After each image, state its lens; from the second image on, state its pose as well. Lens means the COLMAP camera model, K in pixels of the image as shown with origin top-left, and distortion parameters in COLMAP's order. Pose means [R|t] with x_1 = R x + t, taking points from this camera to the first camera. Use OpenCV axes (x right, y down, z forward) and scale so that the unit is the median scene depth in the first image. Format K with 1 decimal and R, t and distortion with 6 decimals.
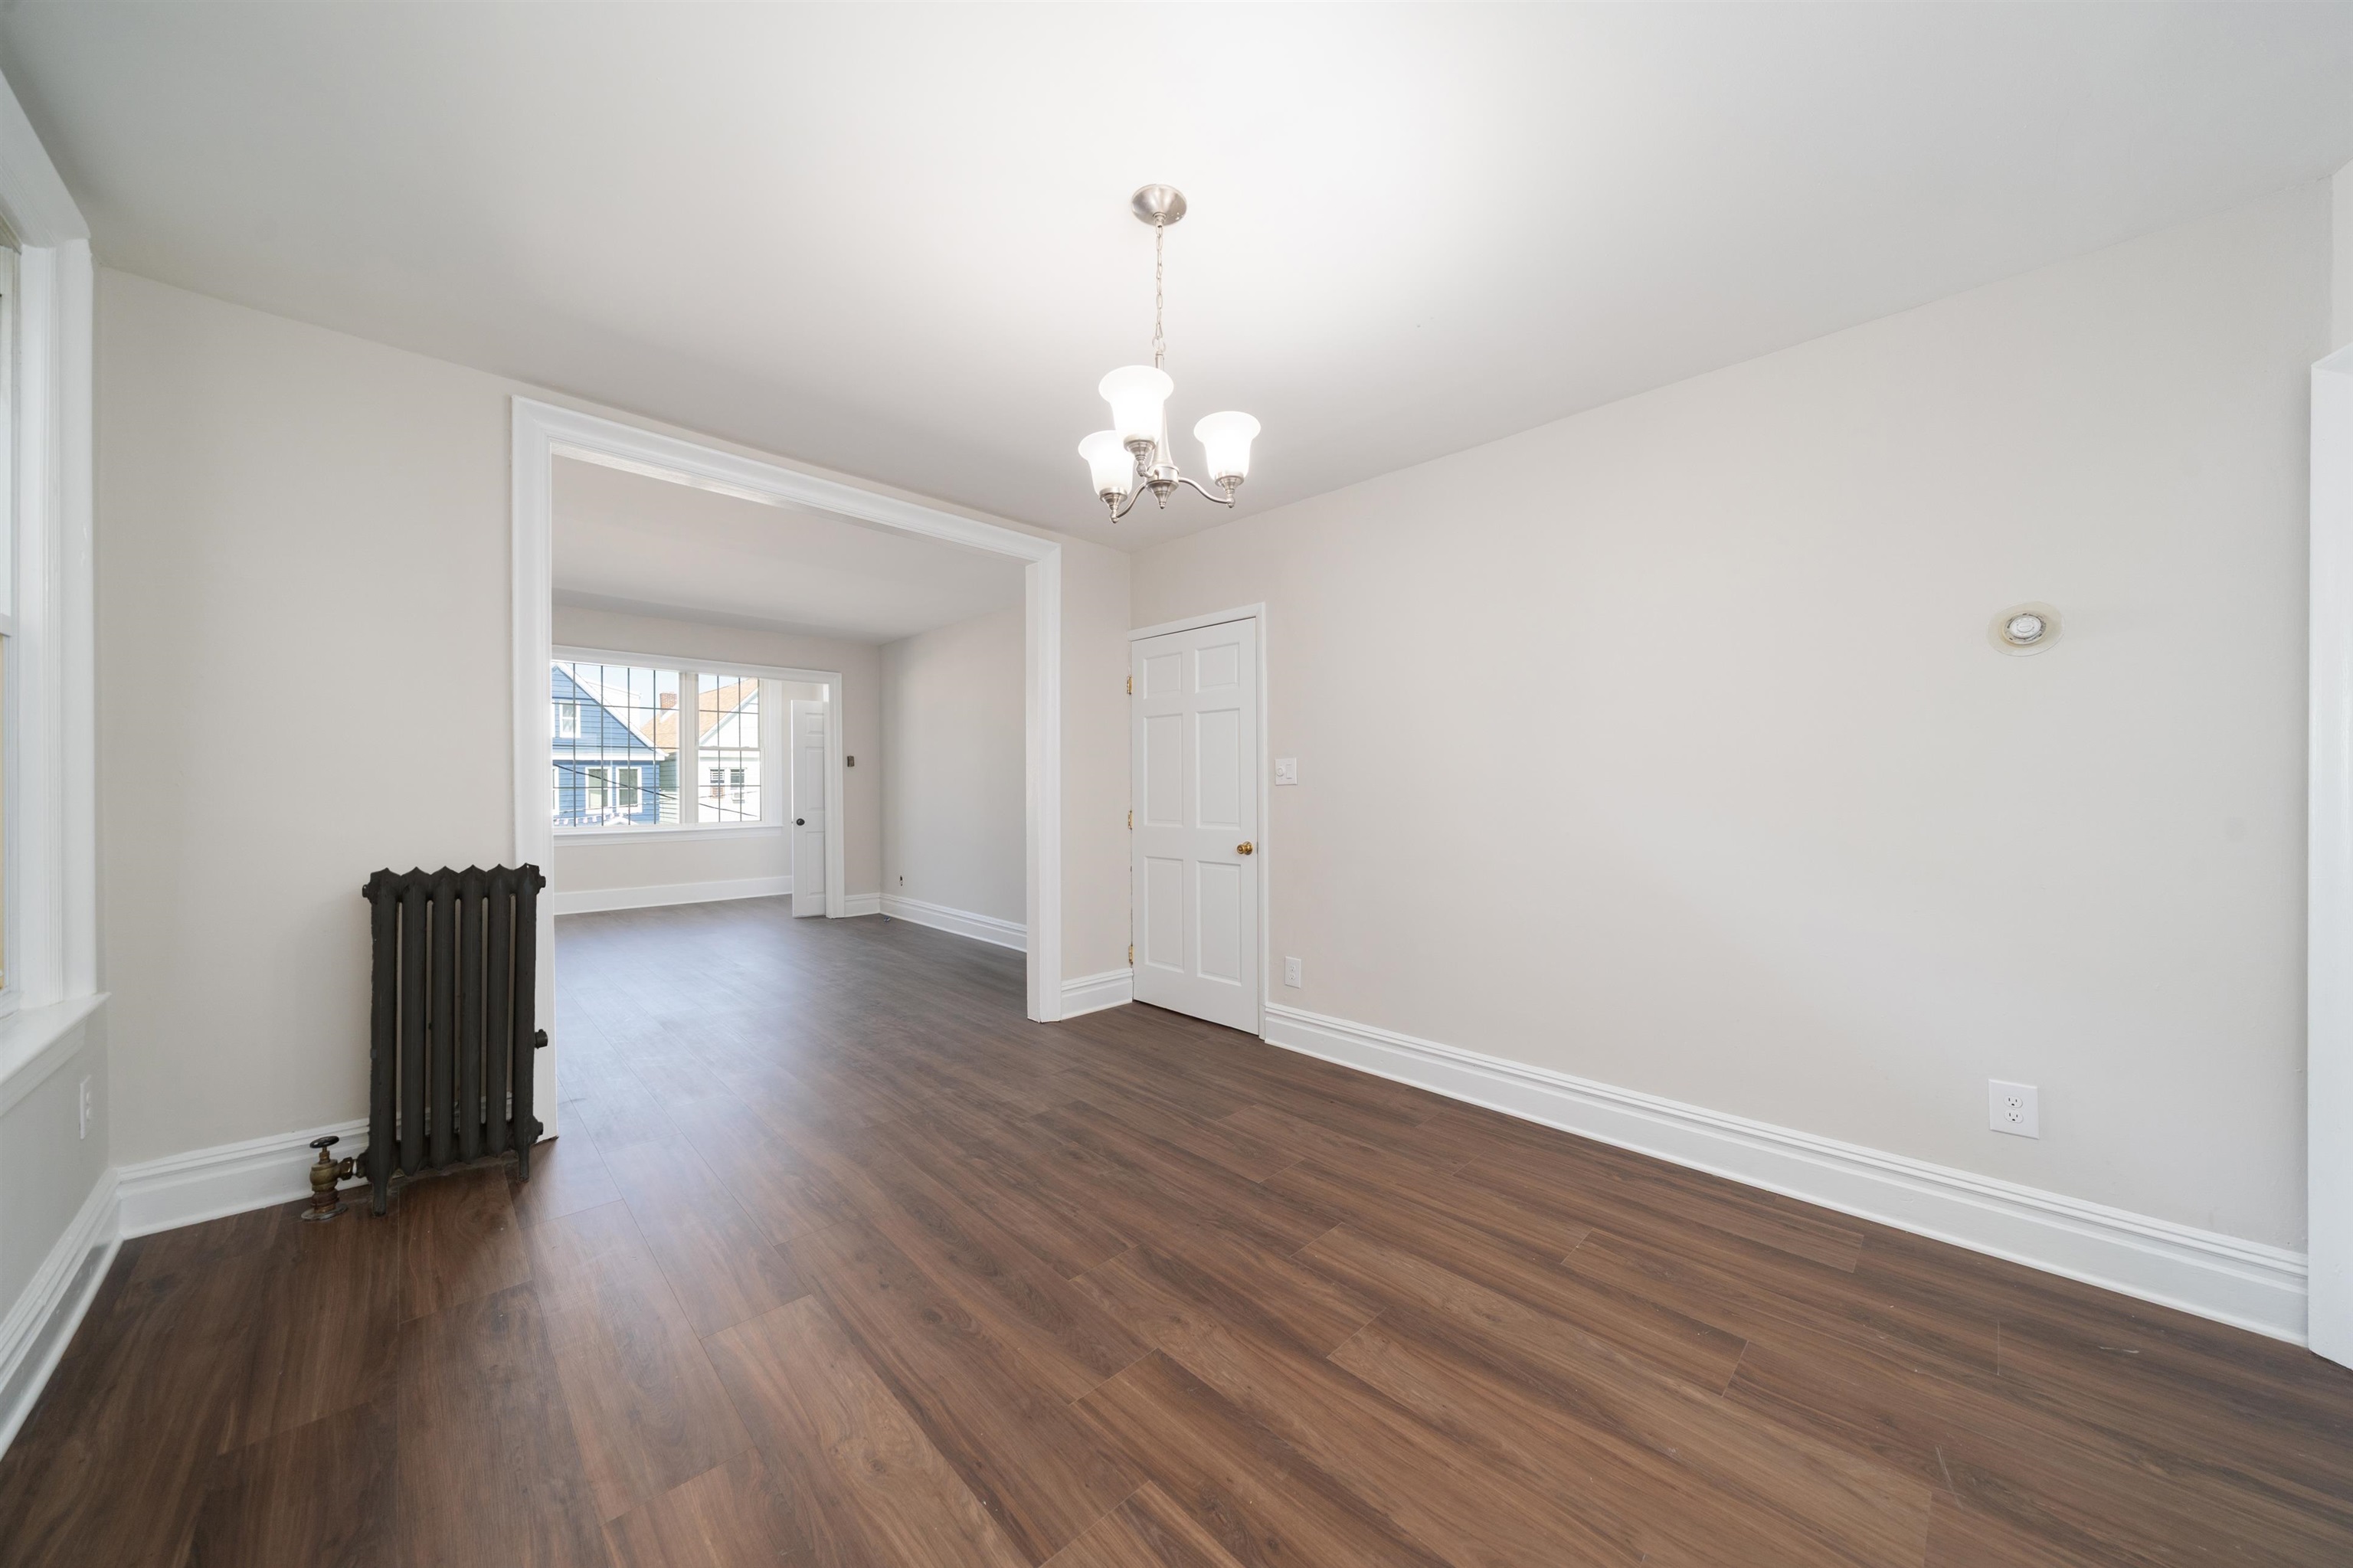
lens RADIAL K [[812.7, 0, 1177.8], [0, 812.7, 793.8], [0, 0, 1]] dist [-0.004440, 0.000129]
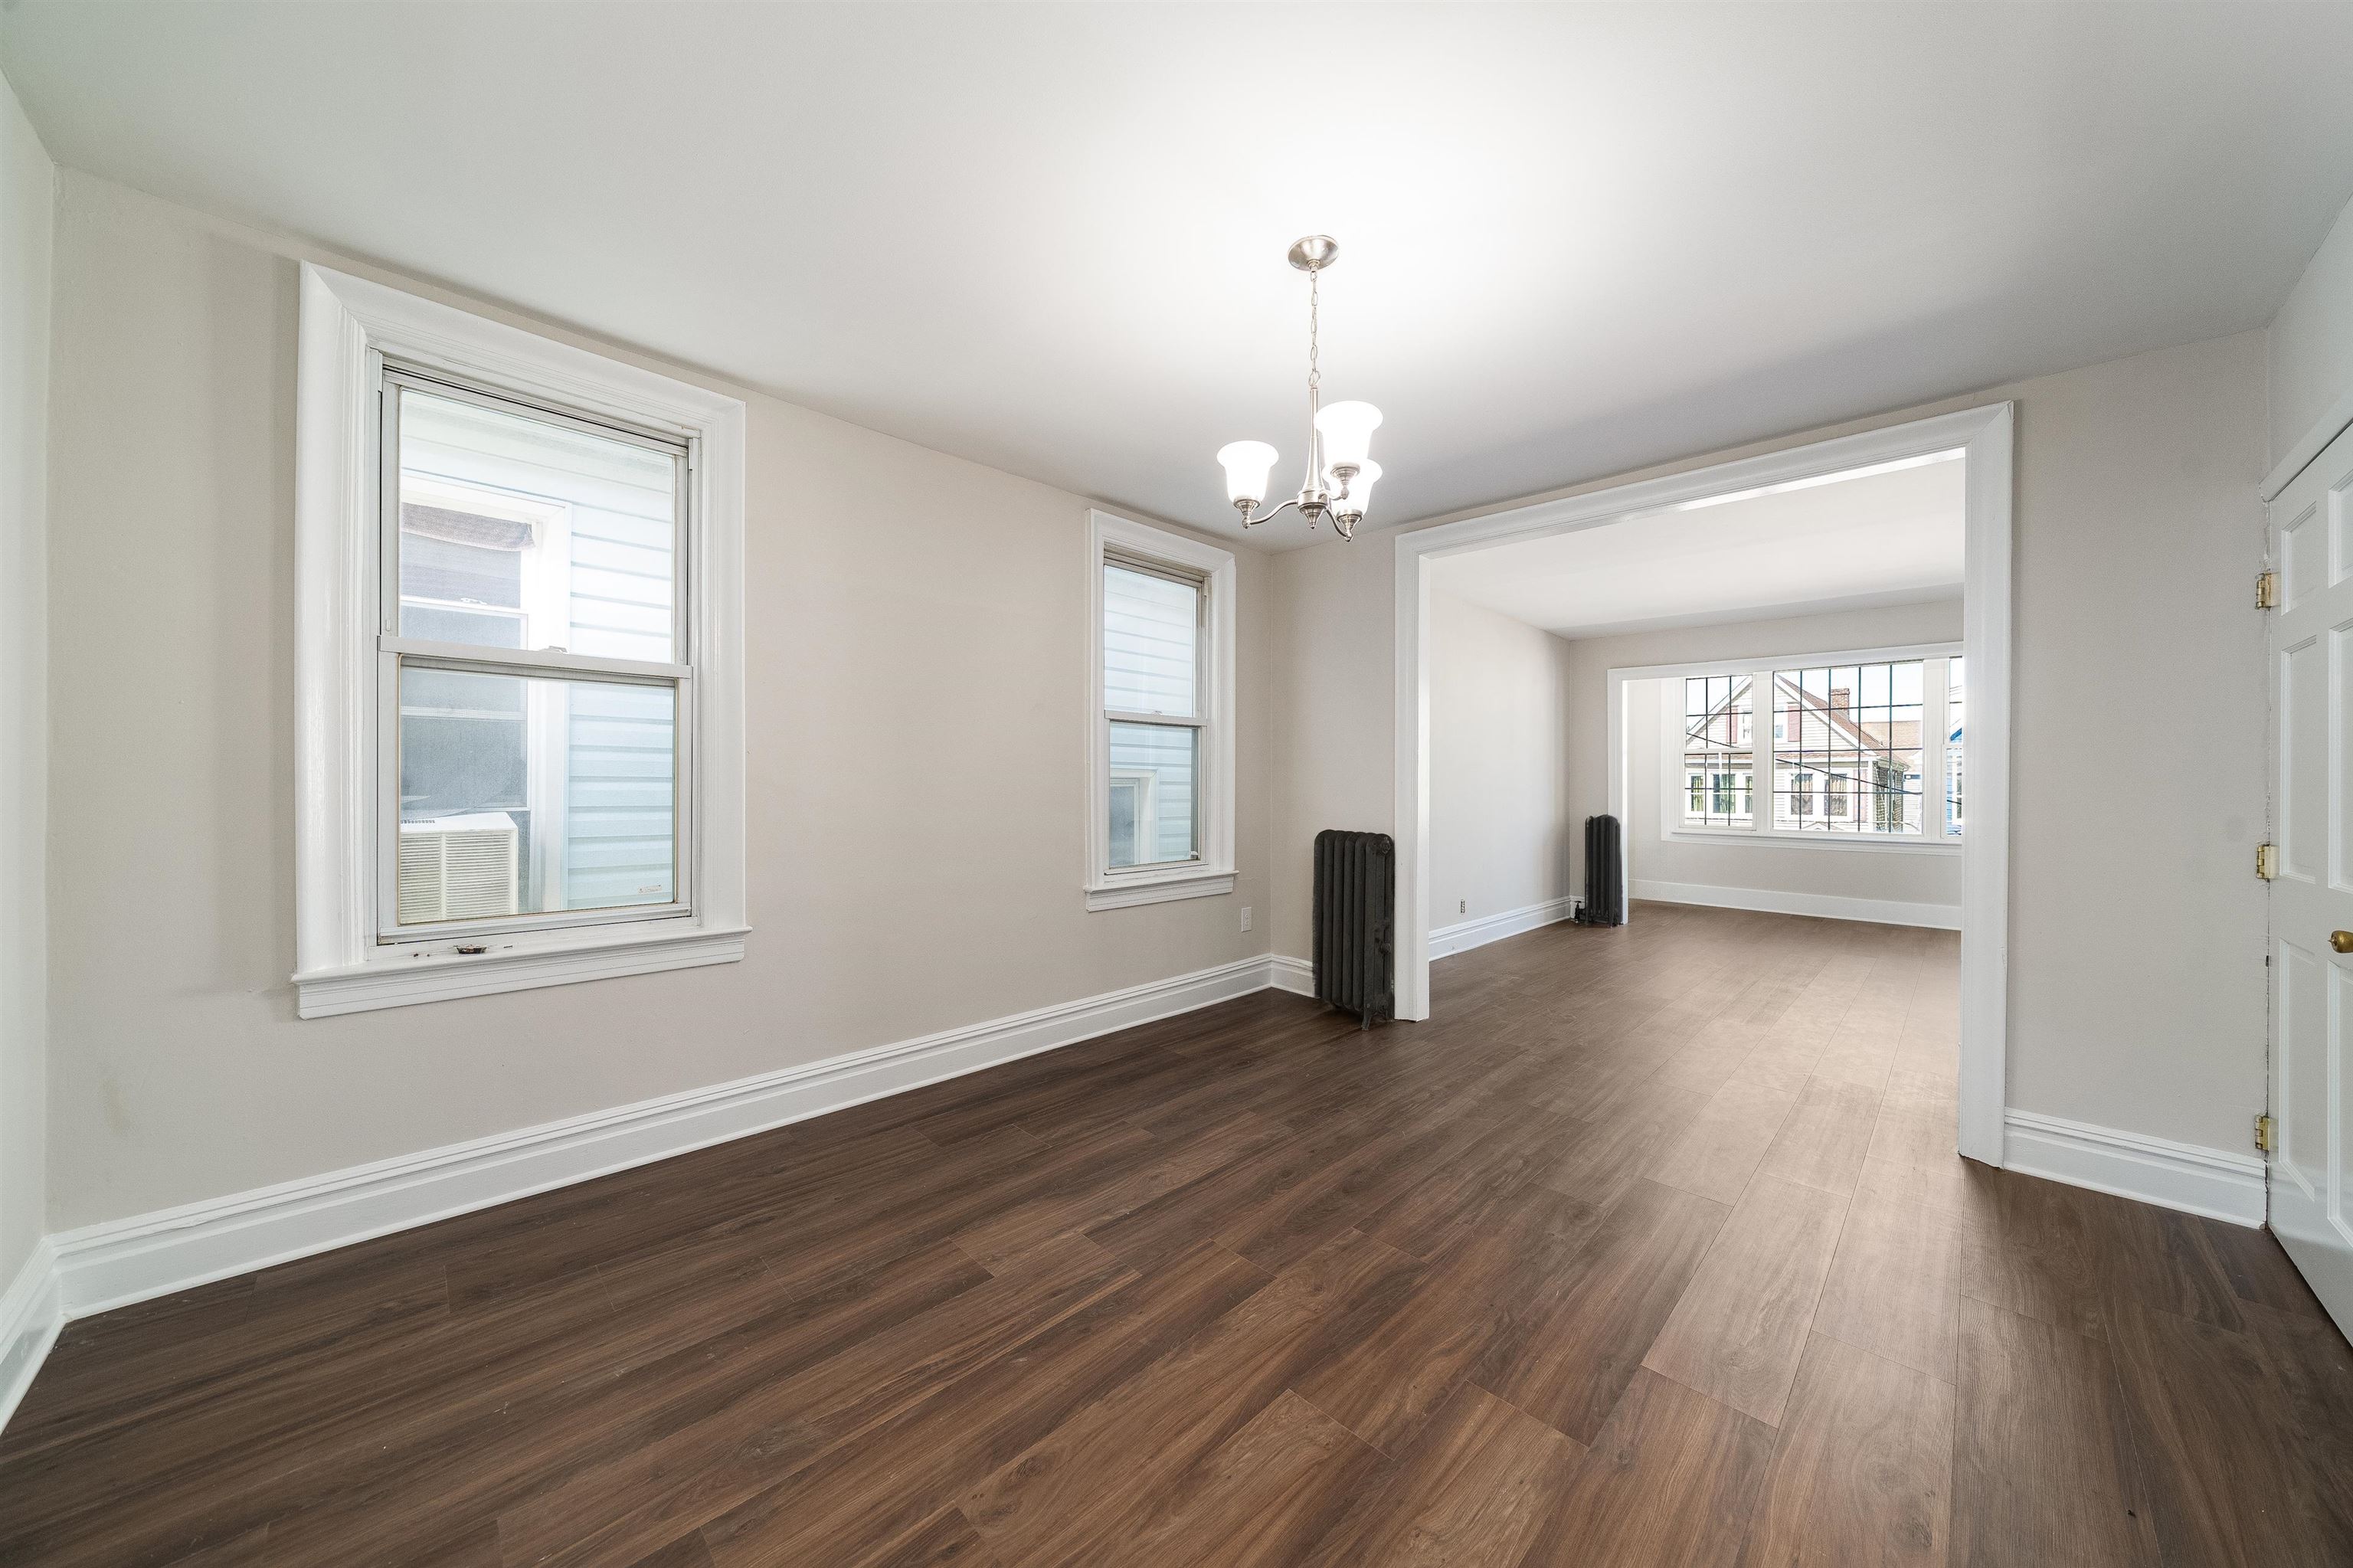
lens RADIAL K [[812.7, 0, 1174.2], [0, 812.7, 782.0], [0, 0, 1]] dist [-0.004440, 0.000129]
pose [[-0.008695, -0.005149, -0.999949, 1.200601], [-0.018657, 0.999814, -0.004986, -0.004158], [0.999788, 0.018613, -0.008790, 0.913949]]
